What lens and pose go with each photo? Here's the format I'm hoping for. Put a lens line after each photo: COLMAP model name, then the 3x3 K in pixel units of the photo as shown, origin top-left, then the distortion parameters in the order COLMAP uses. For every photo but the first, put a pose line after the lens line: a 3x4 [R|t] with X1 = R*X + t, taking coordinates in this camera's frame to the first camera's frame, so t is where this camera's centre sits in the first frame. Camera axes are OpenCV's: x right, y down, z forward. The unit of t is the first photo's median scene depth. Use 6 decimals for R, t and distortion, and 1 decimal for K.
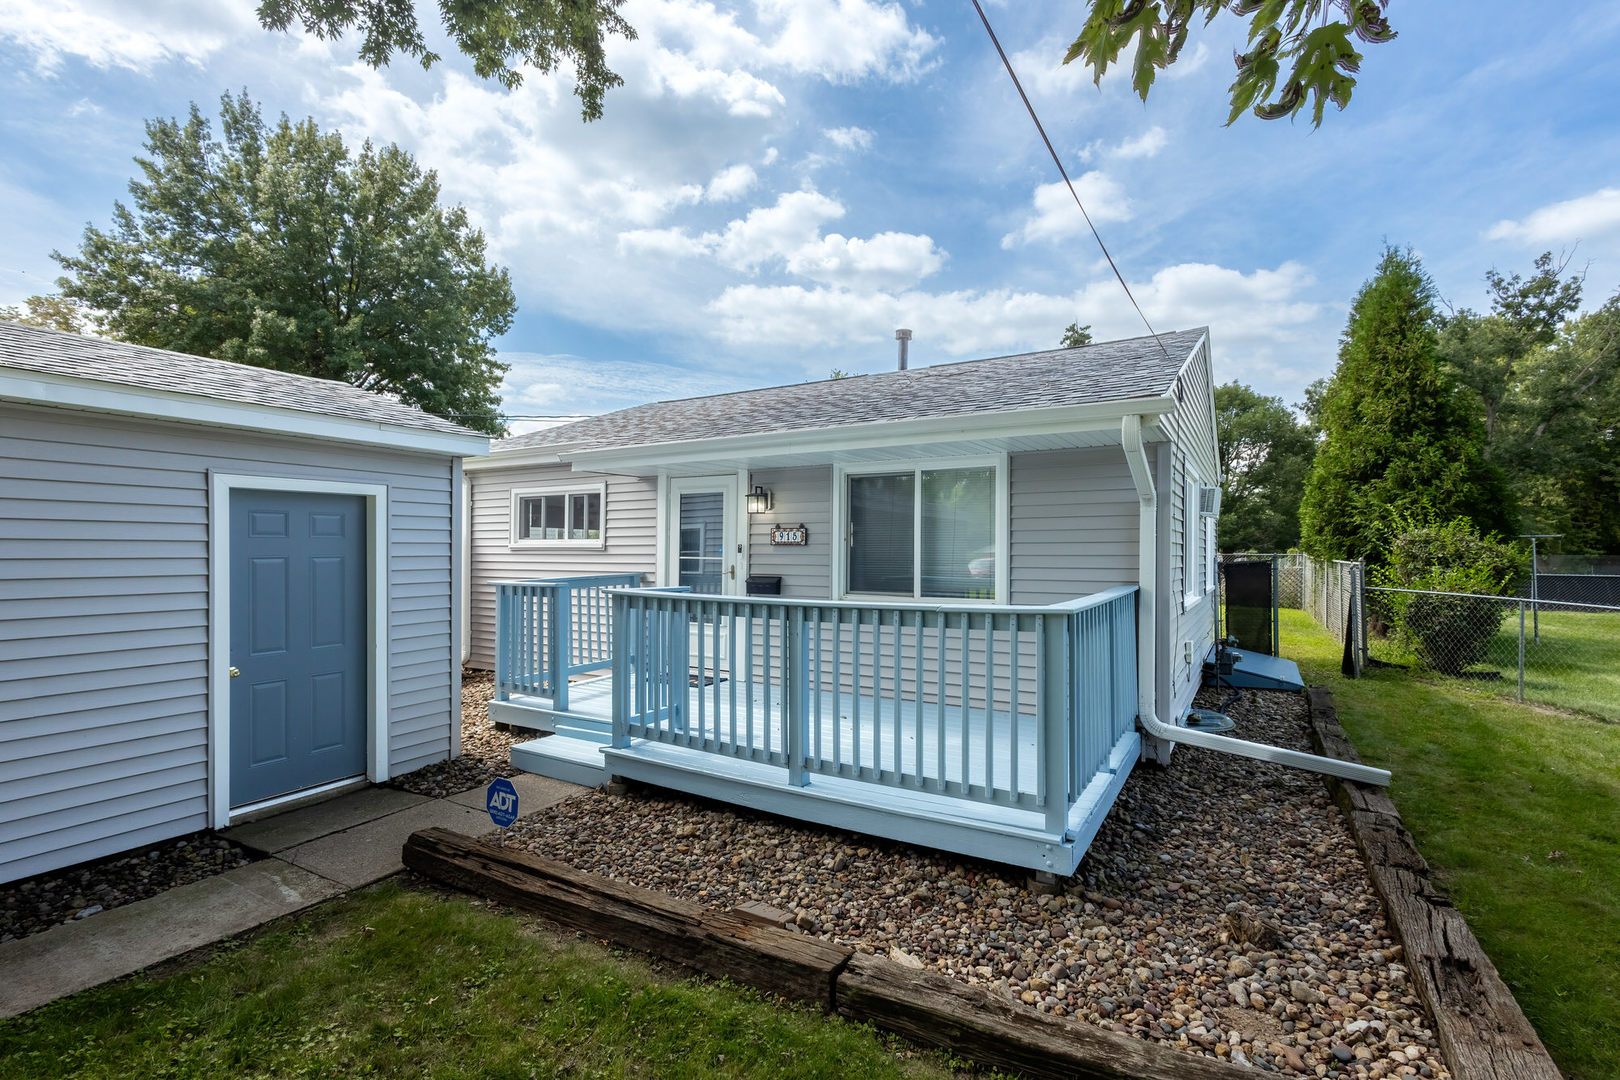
lens RADIAL K [[733.6, 0, 840.0], [0, 733.6, 546.9], [0, 0, 1]] dist [0.018309, -0.001381]
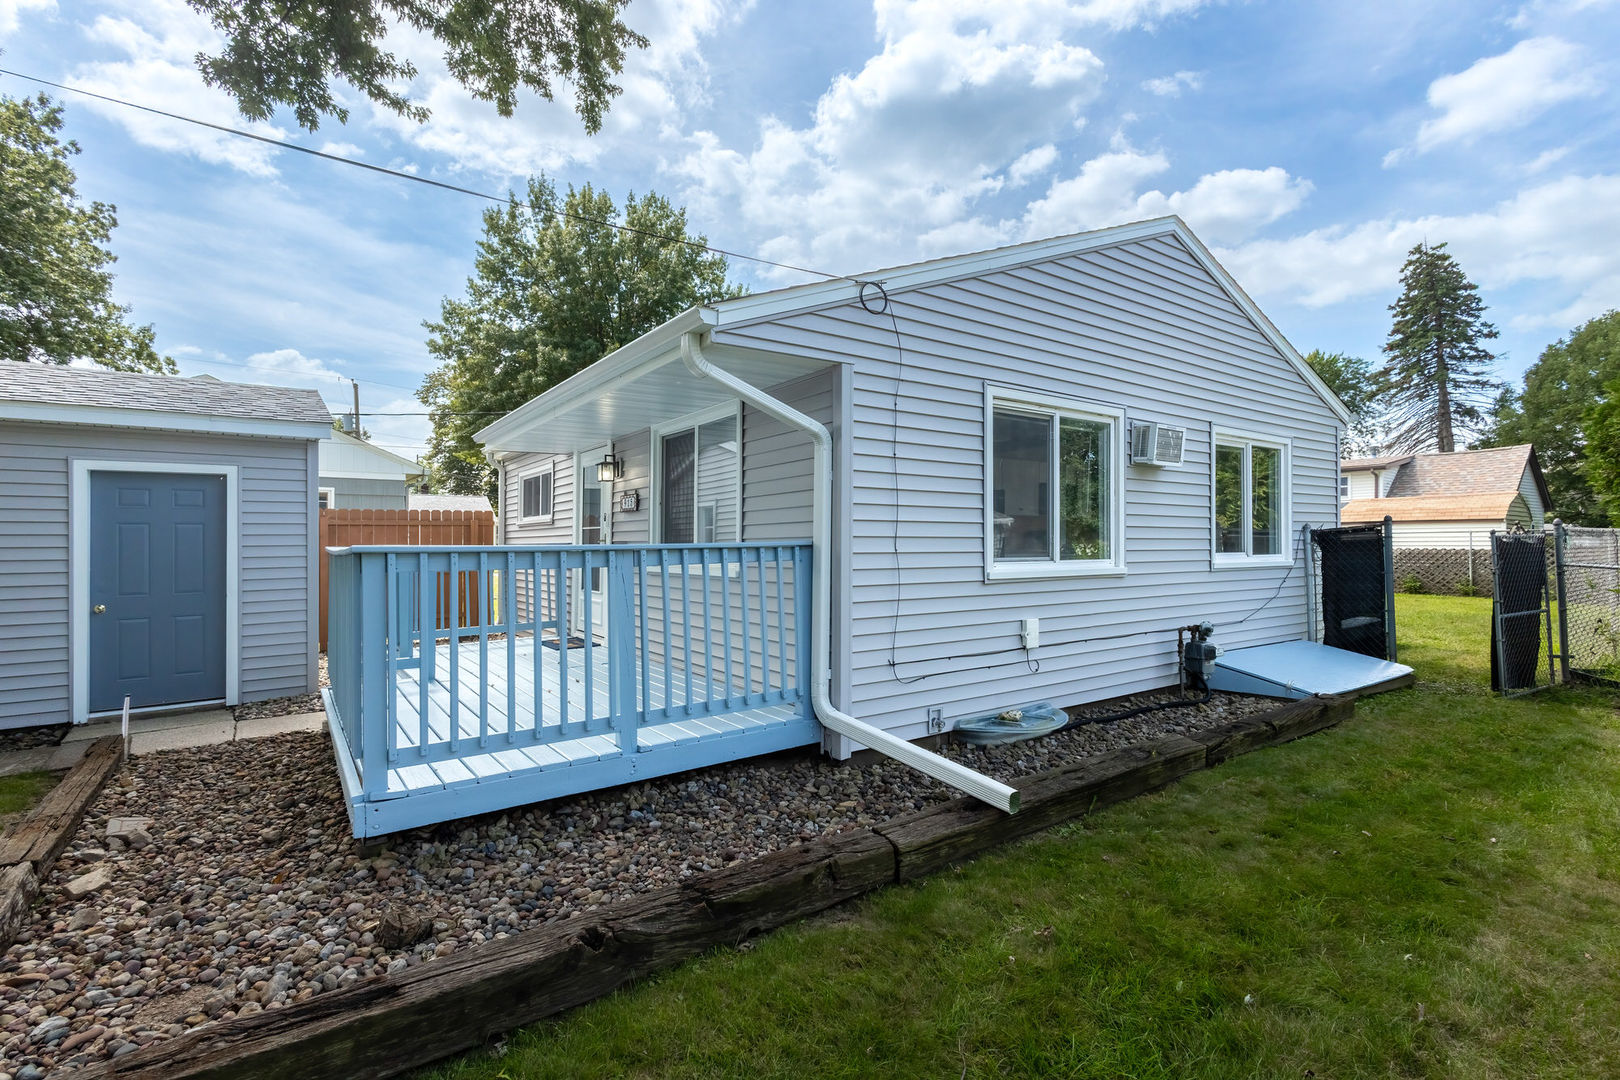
lens RADIAL K [[733.6, 0, 840.0], [0, 733.6, 546.9], [0, 0, 1]] dist [0.018309, -0.001381]
pose [[0.917154, -0.005865, -0.398491, 0.148868], [0.011387, 0.999869, 0.011490, 0.009171], [0.398371, -0.015076, 0.917100, 0.048652]]
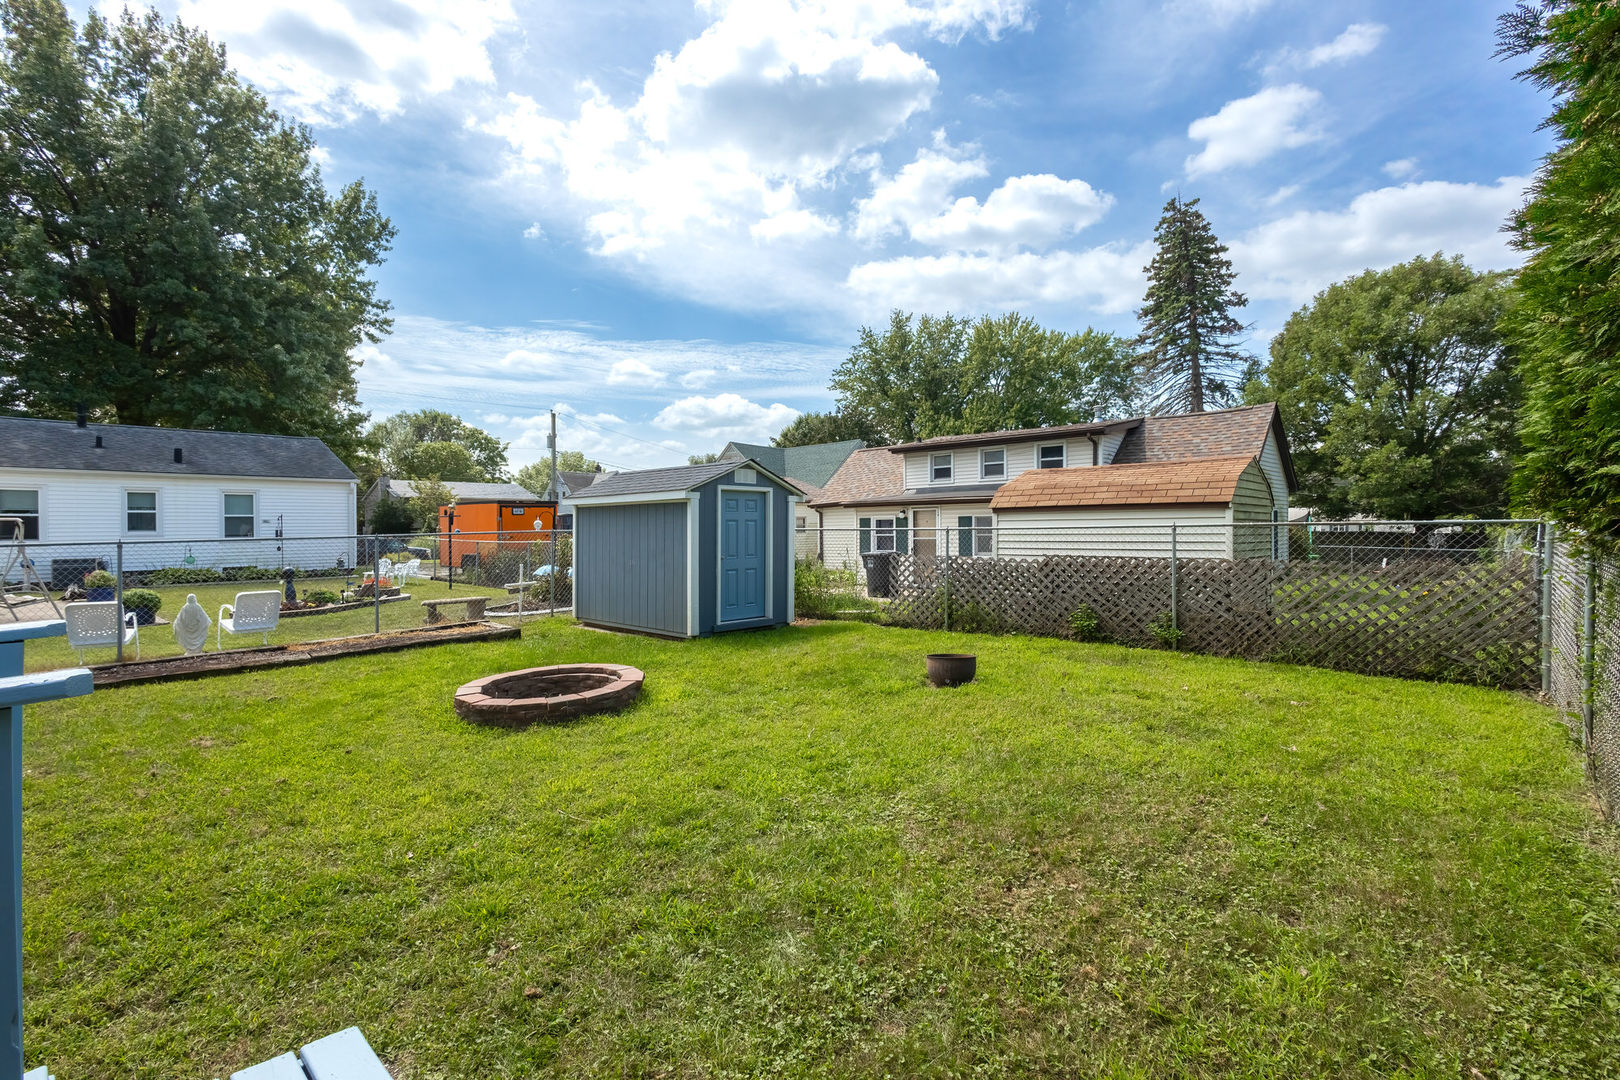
lens RADIAL K [[690.4, 0, 809.0], [0, 690.4, 555.0], [0, 0, 1]] dist [-0.013545, -0.000081]
pose [[0.967047, 0.001460, -0.254593, 0.339494], [0.012423, 0.998522, 0.052916, 0.002931], [0.254294, -0.054335, 0.965600, 0.587182]]
